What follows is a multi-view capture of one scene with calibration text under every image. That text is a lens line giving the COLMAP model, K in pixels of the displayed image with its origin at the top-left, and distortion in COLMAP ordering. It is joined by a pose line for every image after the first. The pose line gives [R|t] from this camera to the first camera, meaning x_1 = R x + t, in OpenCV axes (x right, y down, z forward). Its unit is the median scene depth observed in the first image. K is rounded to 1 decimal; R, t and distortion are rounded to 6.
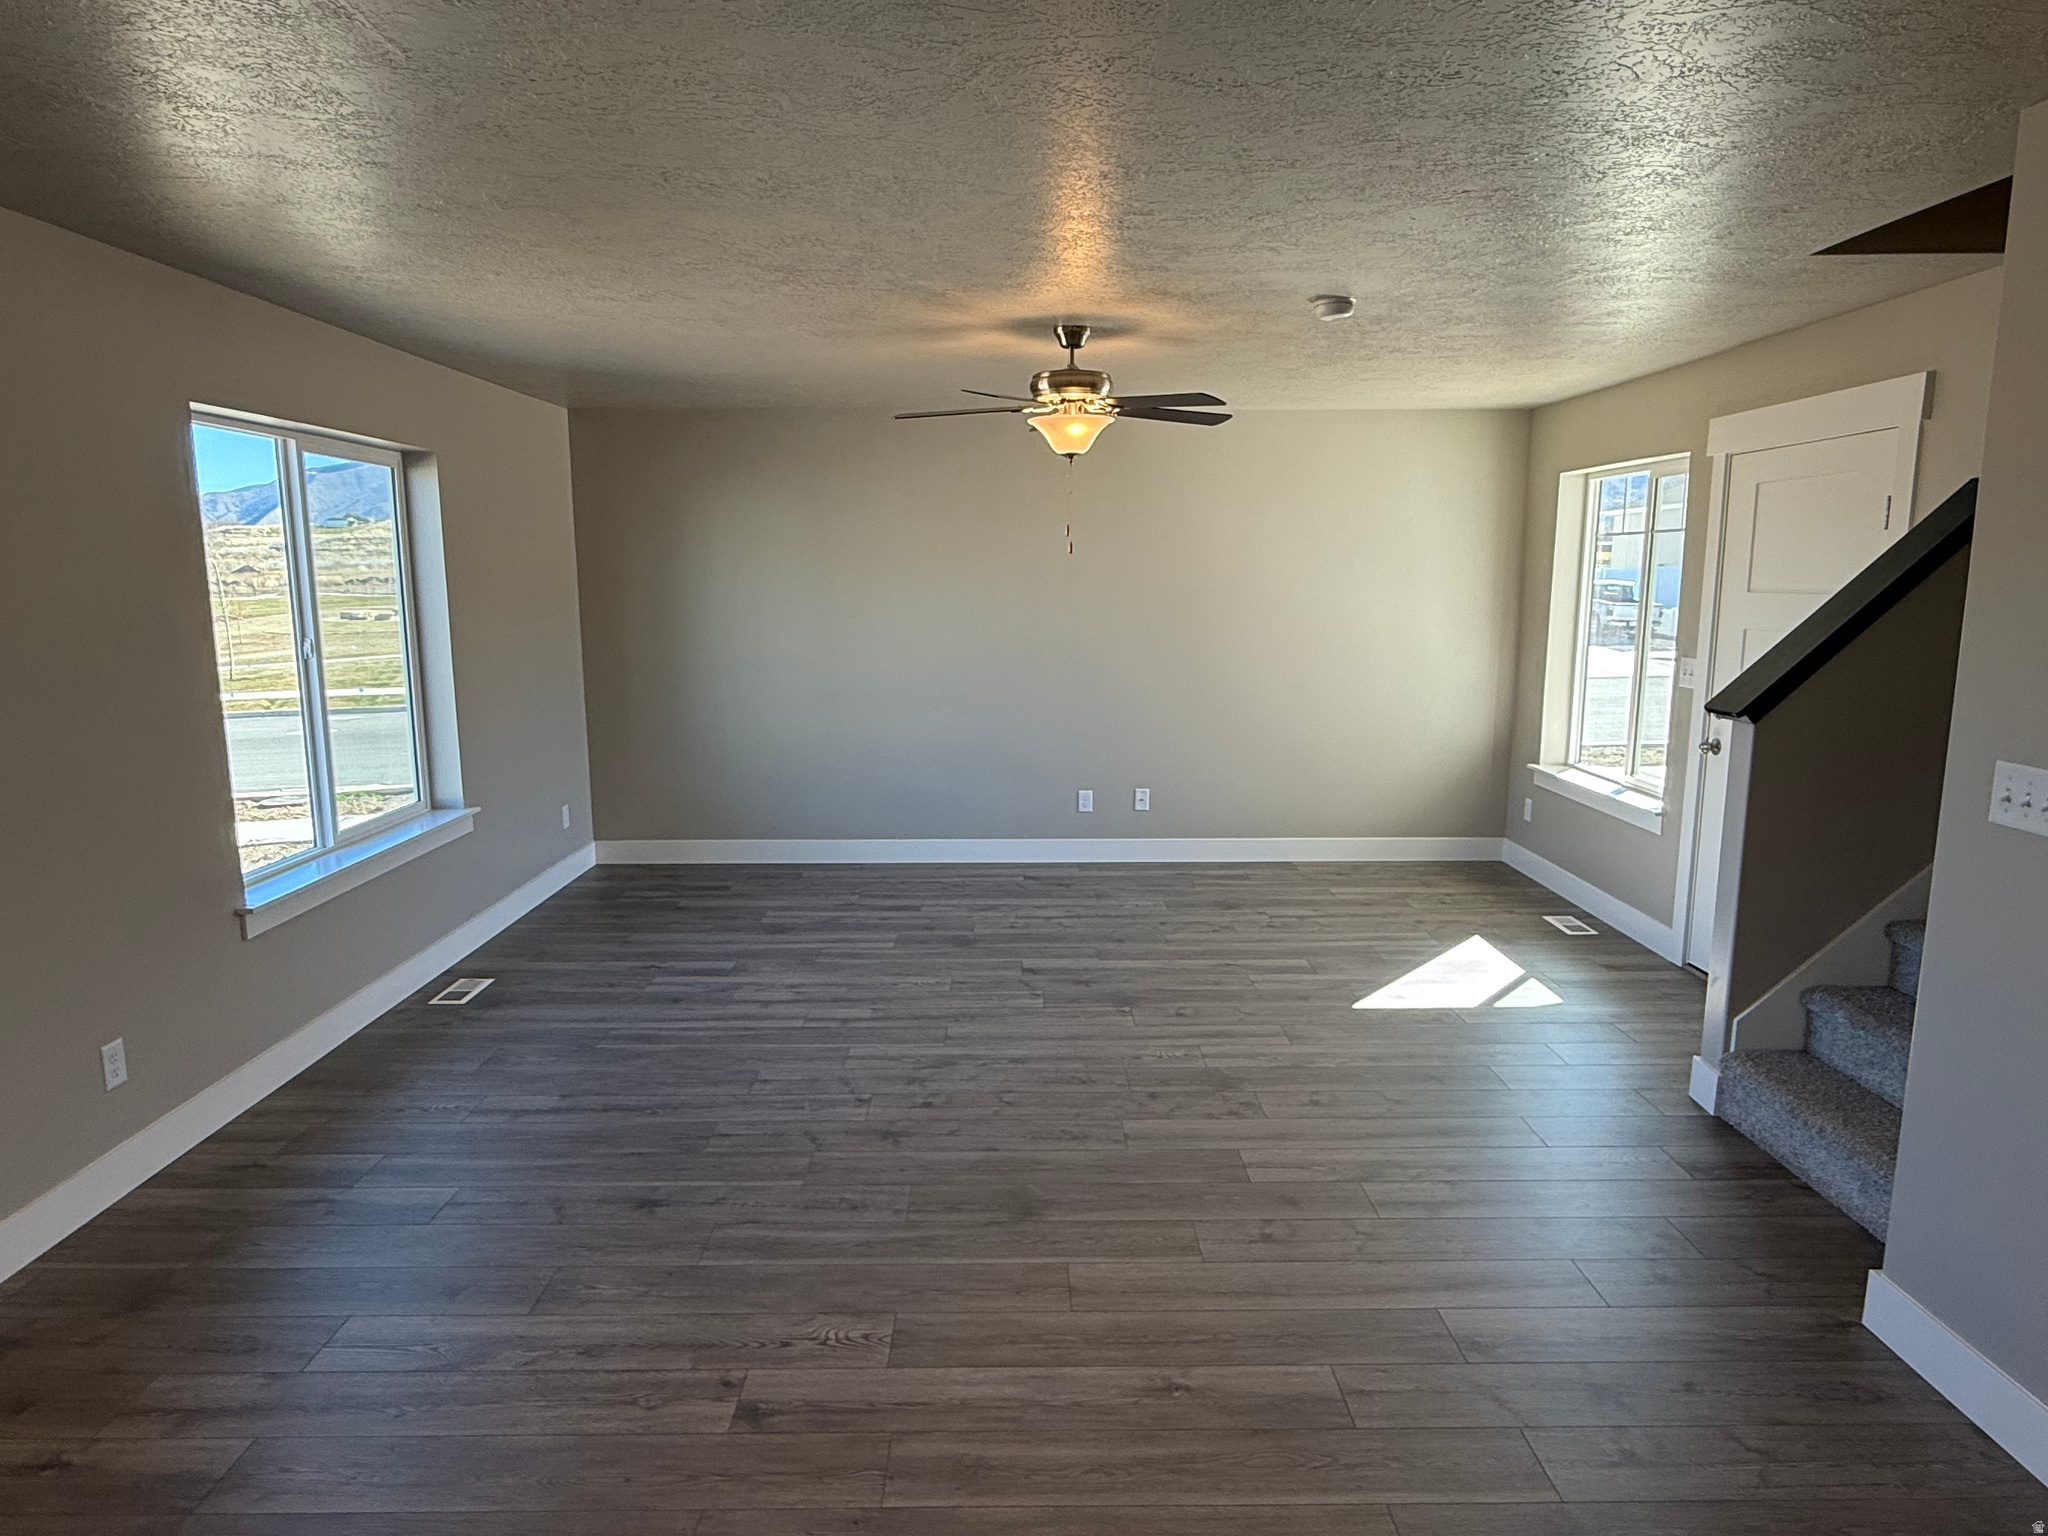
lens RADIAL K [[1217.5, 0, 1027.1], [0, 1217.5, 769.8], [0, 0, 1]] dist [-0.007640, 0.006398]
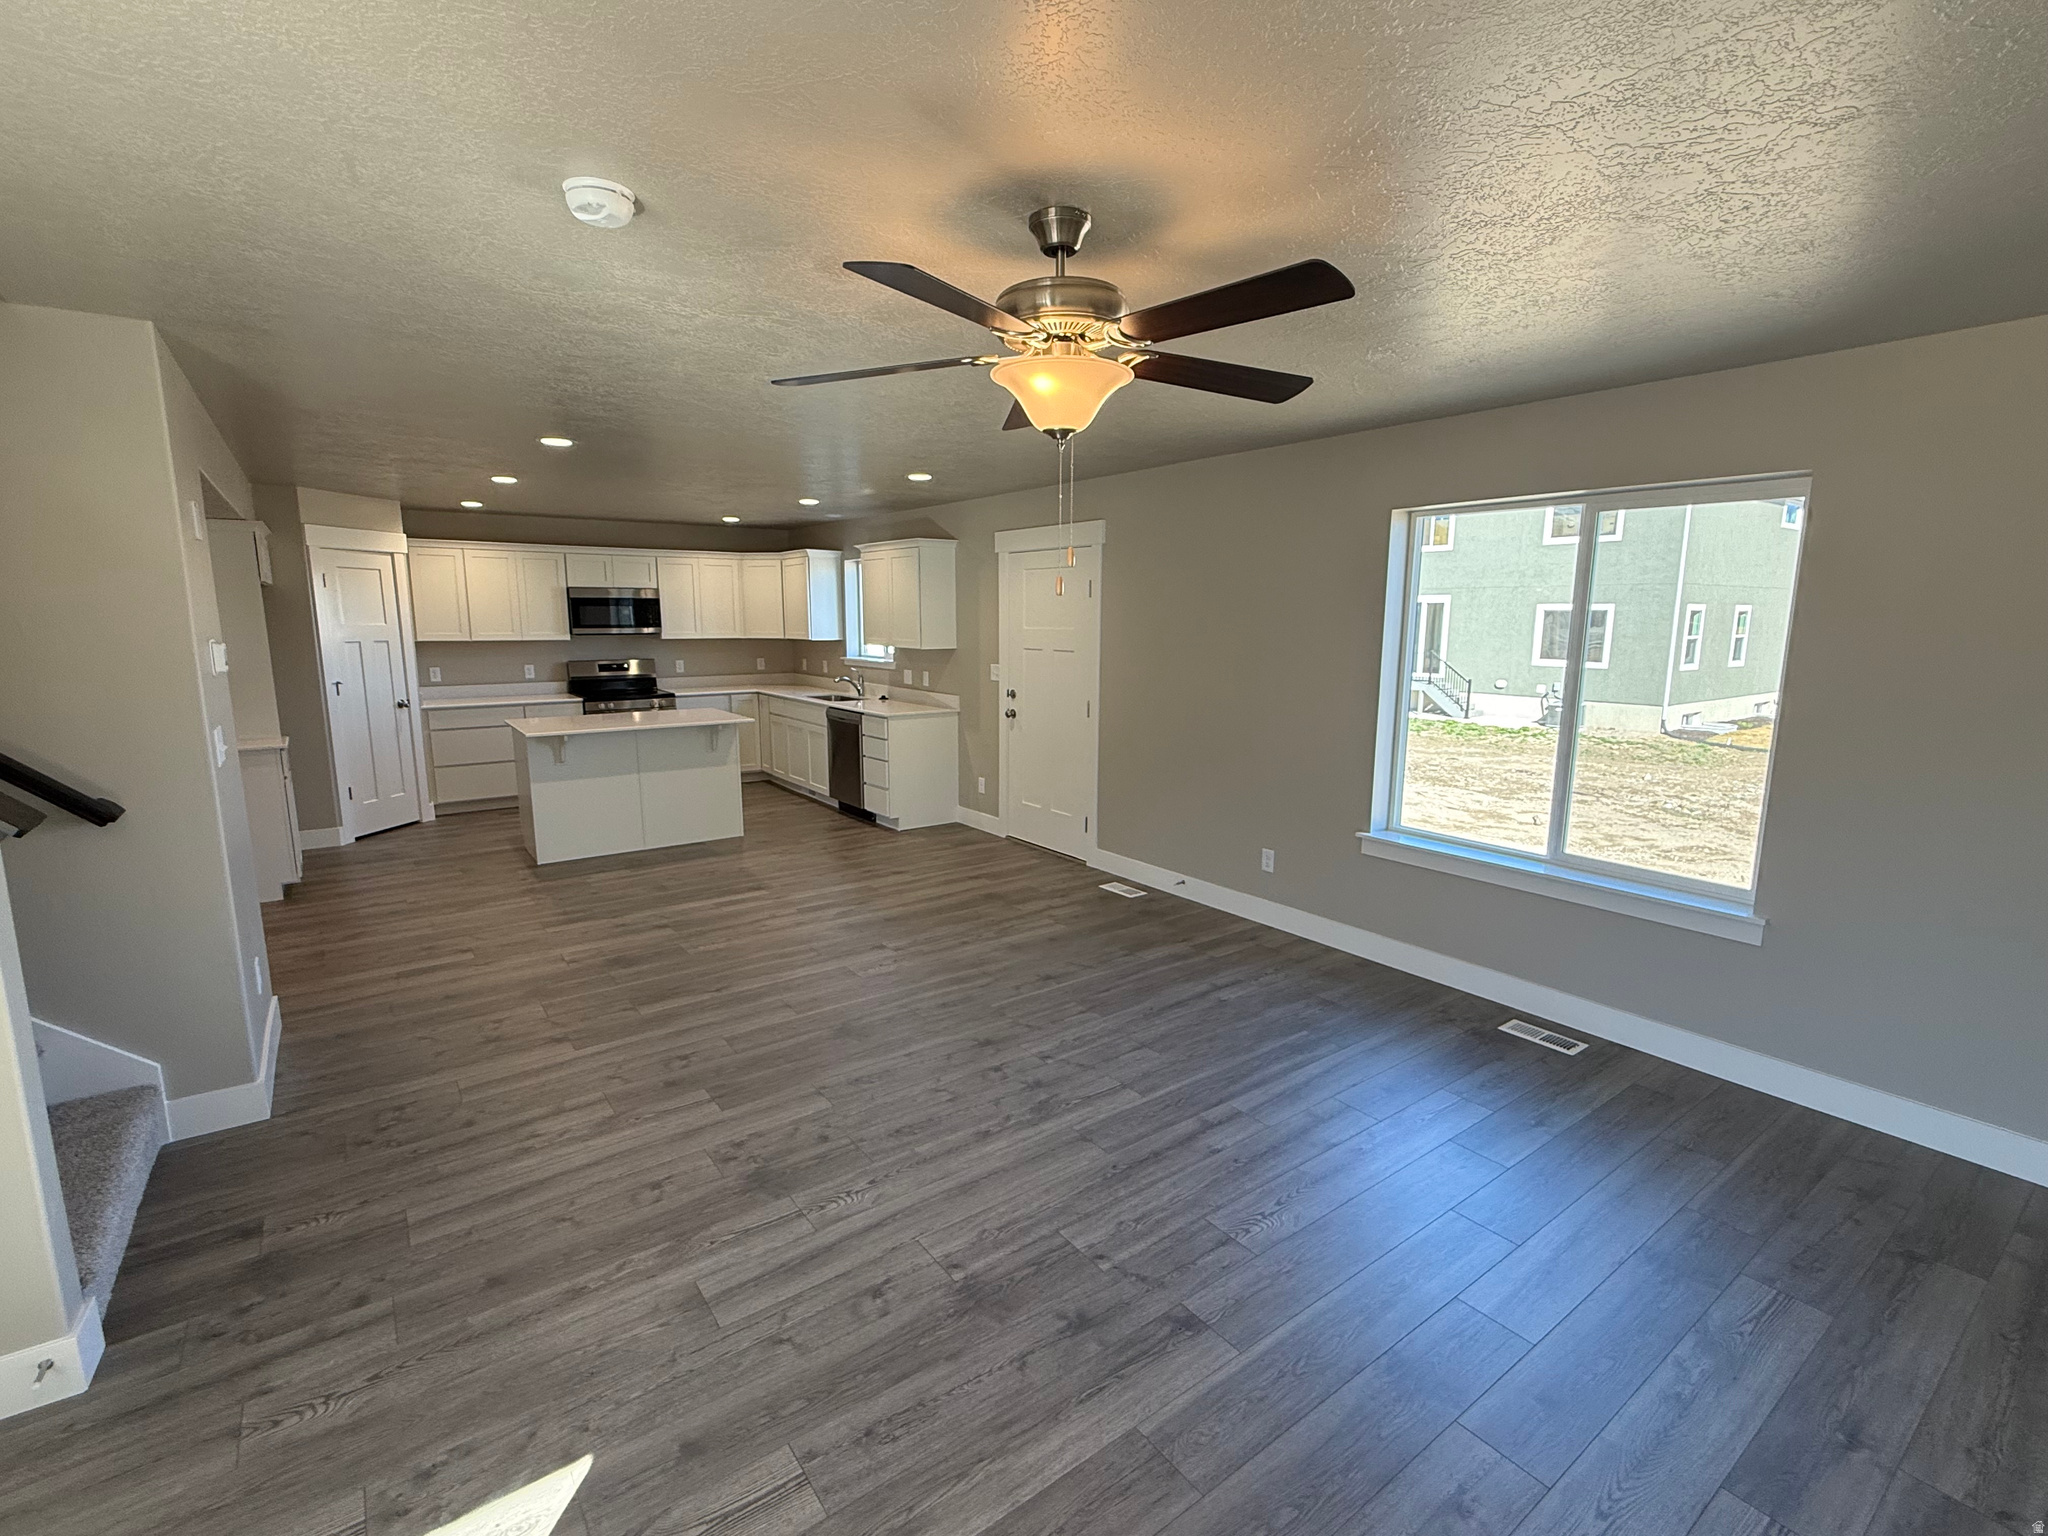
lens RADIAL K [[933.9, 0, 1036.2], [0, 933.9, 773.9], [0, 0, 1]] dist [-0.004156, -0.000161]
pose [[-0.807108, 0.099242, -0.582004, 0.376937], [-0.096892, 0.950141, 0.296384, -0.265326], [0.582399, 0.295606, -0.757250, 1.576811]]
